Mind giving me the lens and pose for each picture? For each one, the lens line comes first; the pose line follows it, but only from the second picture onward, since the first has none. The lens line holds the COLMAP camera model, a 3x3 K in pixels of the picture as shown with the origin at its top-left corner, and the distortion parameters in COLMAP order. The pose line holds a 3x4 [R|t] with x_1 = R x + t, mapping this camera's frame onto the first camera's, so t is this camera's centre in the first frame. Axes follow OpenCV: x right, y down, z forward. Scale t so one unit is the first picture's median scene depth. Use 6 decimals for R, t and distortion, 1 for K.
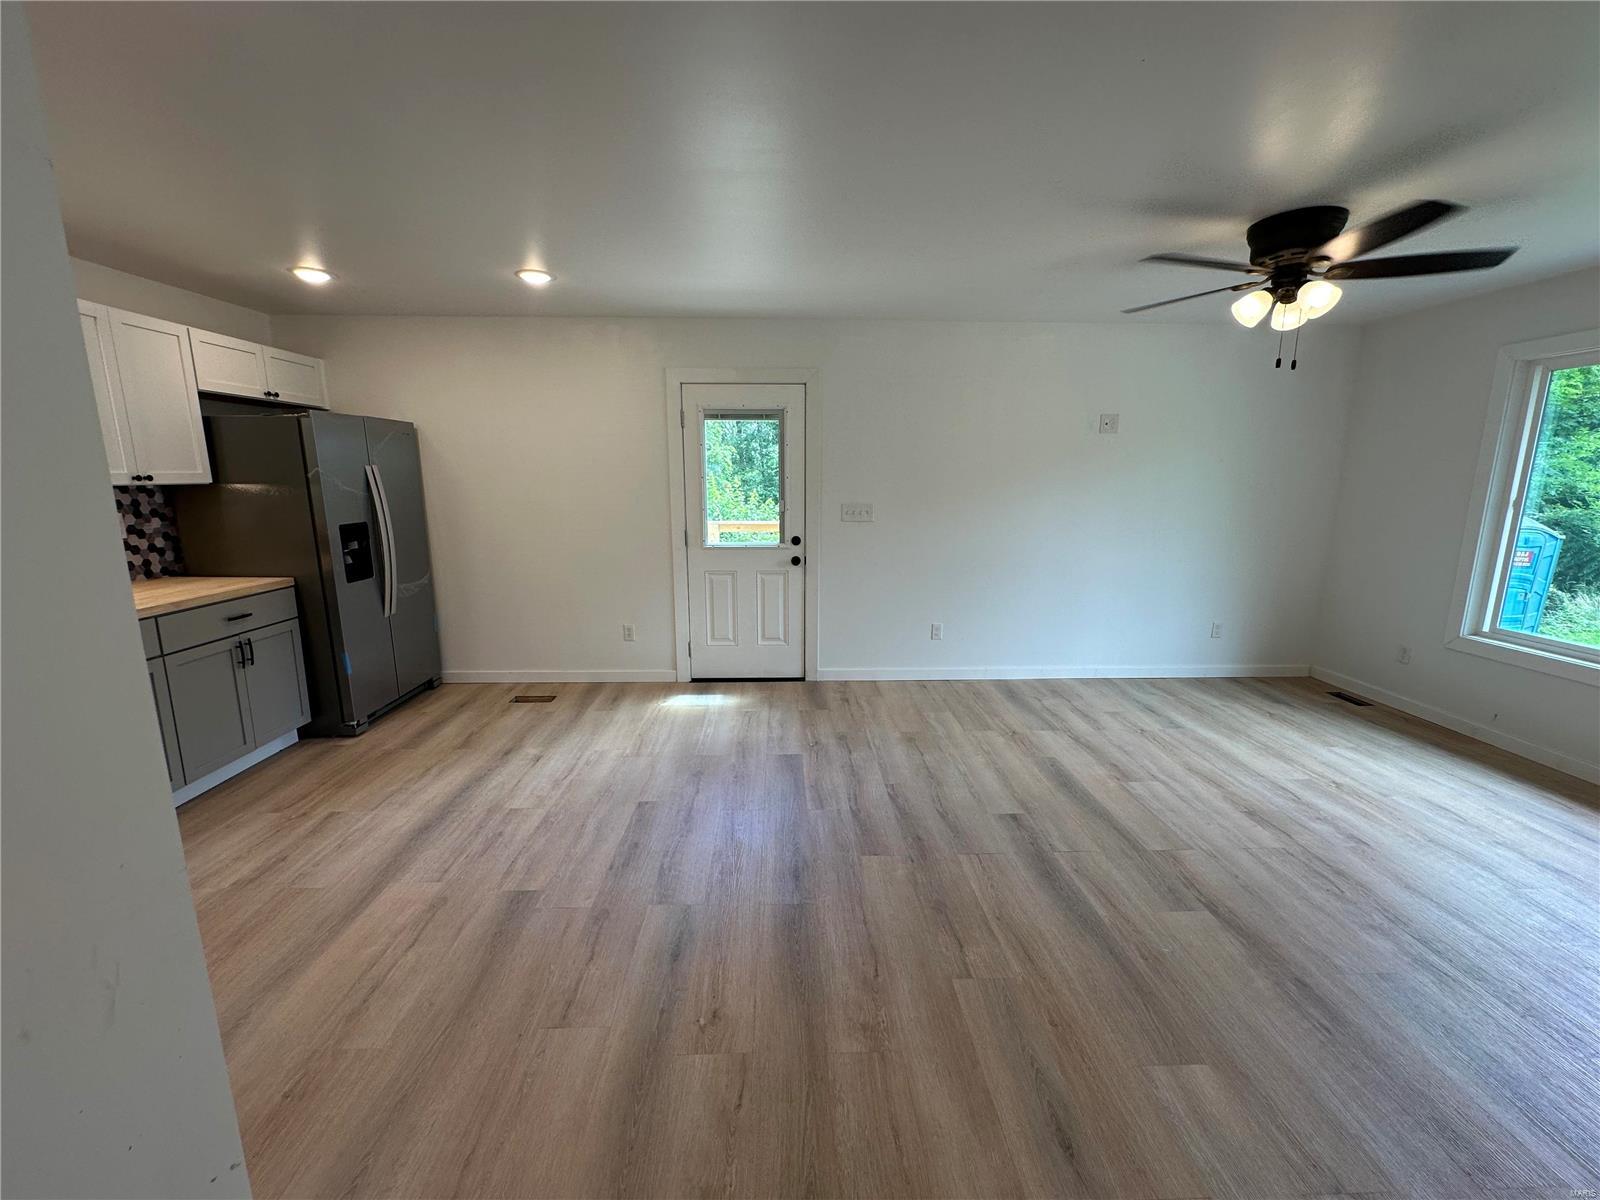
lens RADIAL K [[640.8, 0, 800.0], [0, 640.8, 600.0], [0, 0, 1]] dist [0.000897, 0.000377]
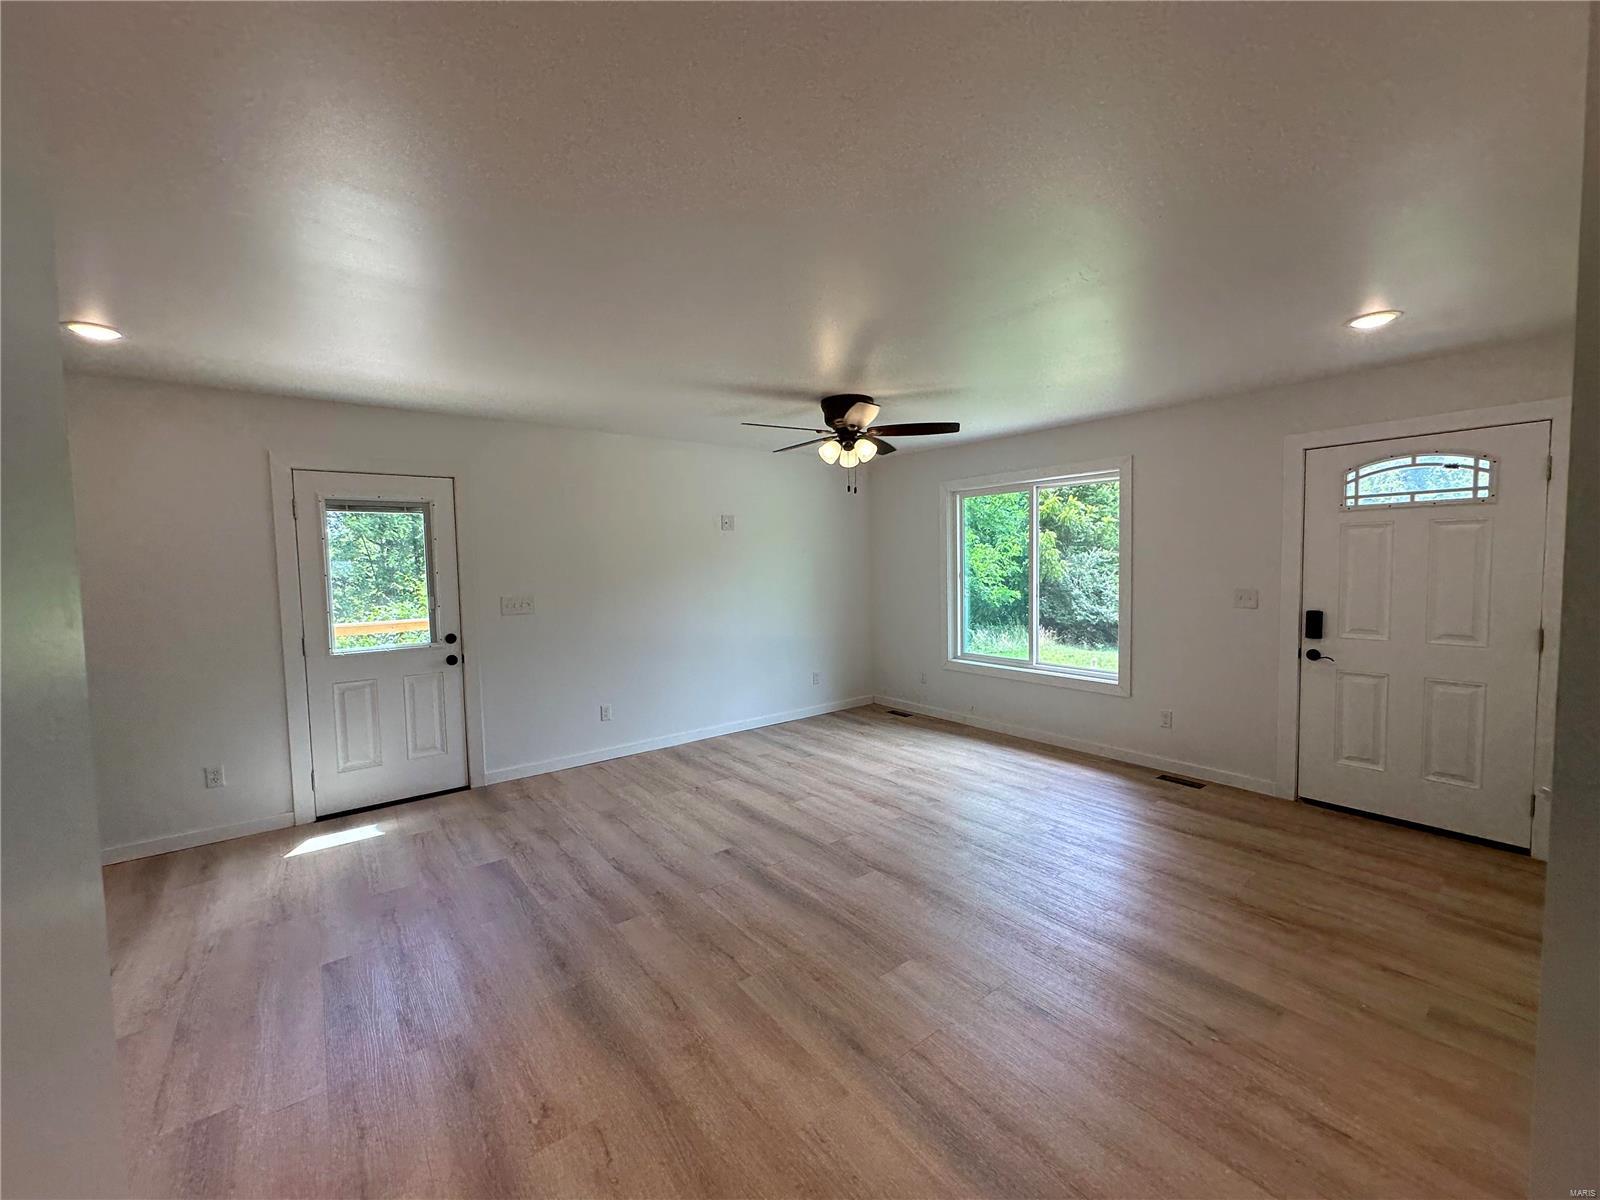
lens RADIAL K [[640.8, 0, 800.0], [0, 640.8, 600.0], [0, 0, 1]] dist [0.000897, 0.000377]
pose [[0.808712, -0.054426, 0.585681, -0.179834], [0.131619, 0.987206, -0.090001, 0.004889], [-0.573289, 0.149872, 0.805529, -0.075395]]
